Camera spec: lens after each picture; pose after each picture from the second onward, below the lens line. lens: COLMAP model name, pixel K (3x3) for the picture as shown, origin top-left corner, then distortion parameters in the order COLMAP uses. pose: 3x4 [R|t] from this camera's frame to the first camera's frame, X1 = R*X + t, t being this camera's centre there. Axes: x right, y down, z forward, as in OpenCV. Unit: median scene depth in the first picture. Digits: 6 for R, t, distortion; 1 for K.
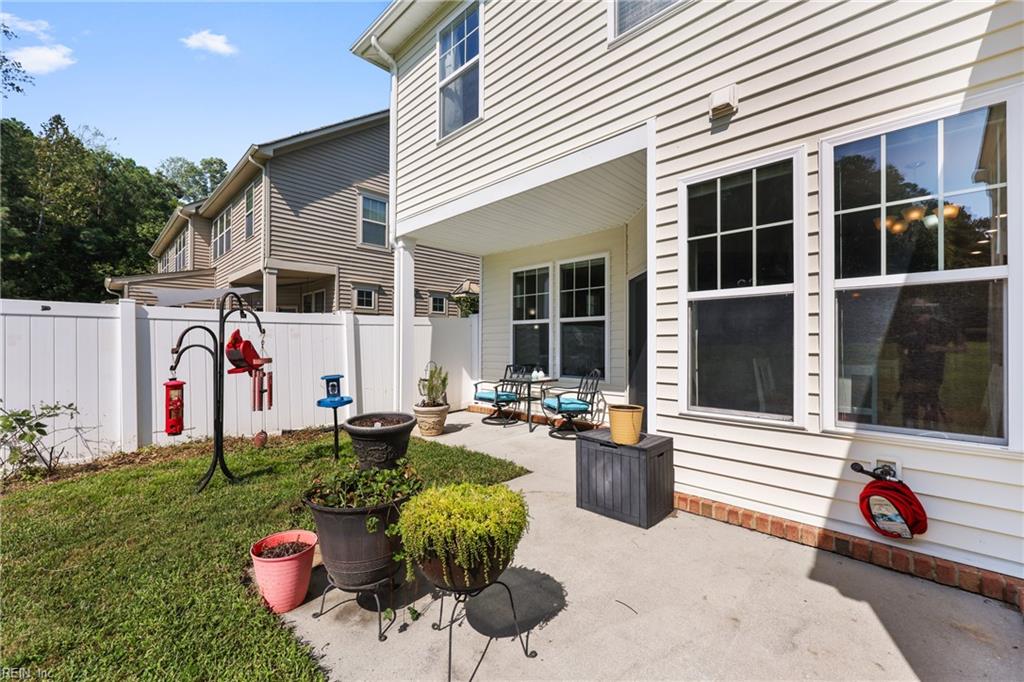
lens RADIAL K [[411.2, 0, 511.9], [0, 411.2, 348.4], [0, 0, 1]] dist [-0.002483, 0.000329]
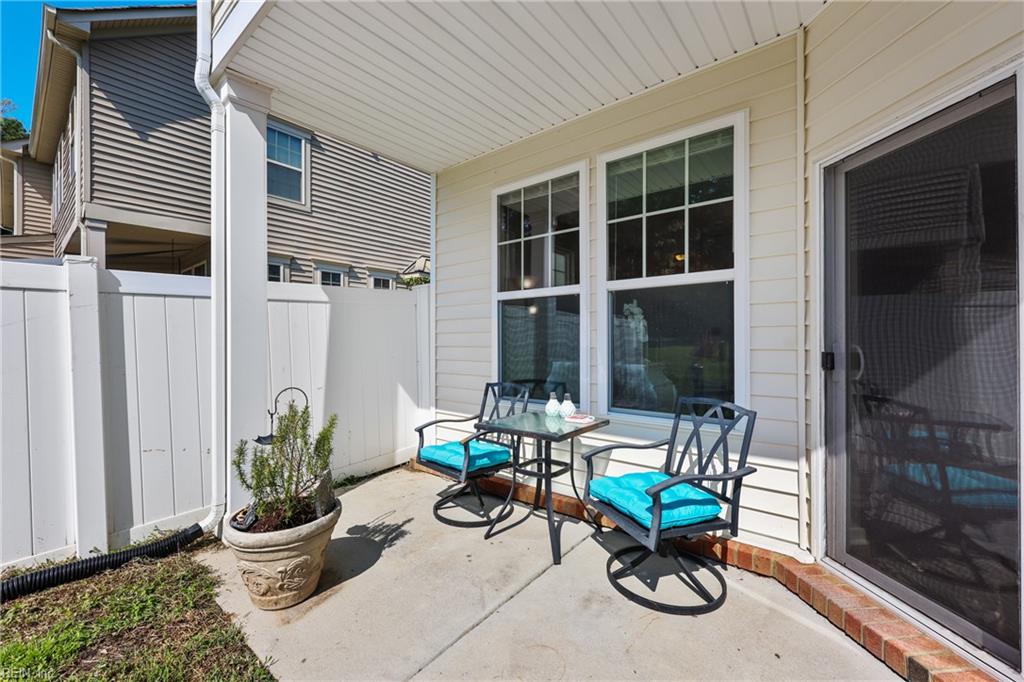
lens RADIAL K [[418.1, 0, 512.0], [0, 418.1, 341.0], [0, 0, 1]] dist [-0.001200, 0.000005]
pose [[0.996131, -0.007182, 0.087592, -0.027991], [0.007840, 0.999944, -0.007166, -0.005637], [-0.087535, 0.007825, 0.996131, 0.562014]]
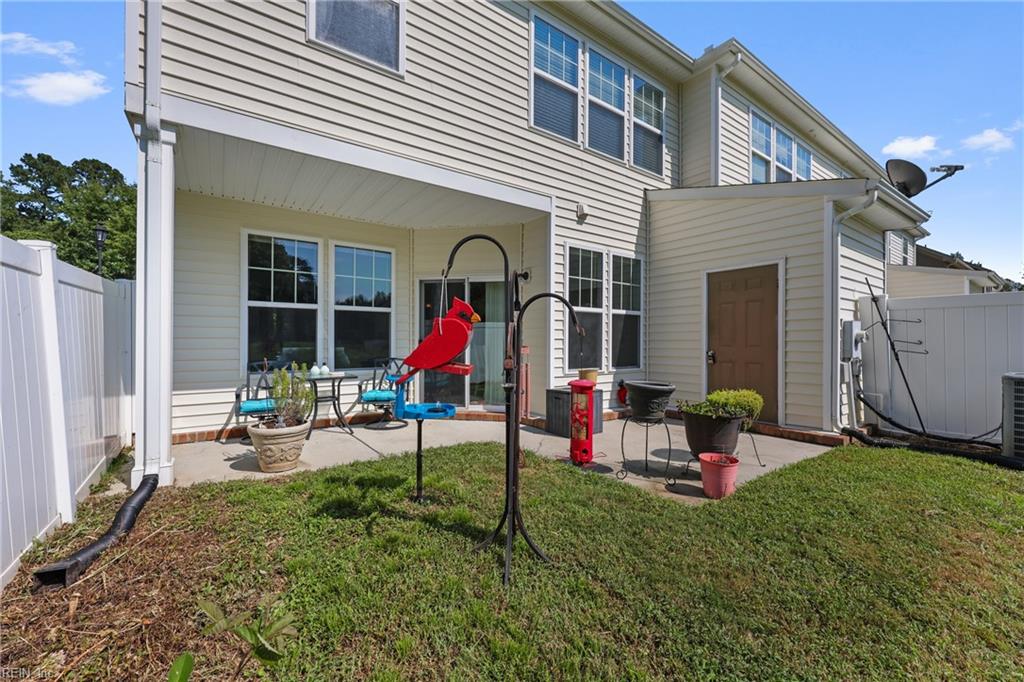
lens RADIAL K [[411.2, 0, 511.9], [0, 411.2, 348.4], [0, 0, 1]] dist [-0.002483, 0.000329]
pose [[0.170091, -0.013518, 0.985336, -0.704344], [0.007837, 0.999893, 0.012365, 0.012370], [-0.985397, 0.005618, 0.170178, 0.479094]]
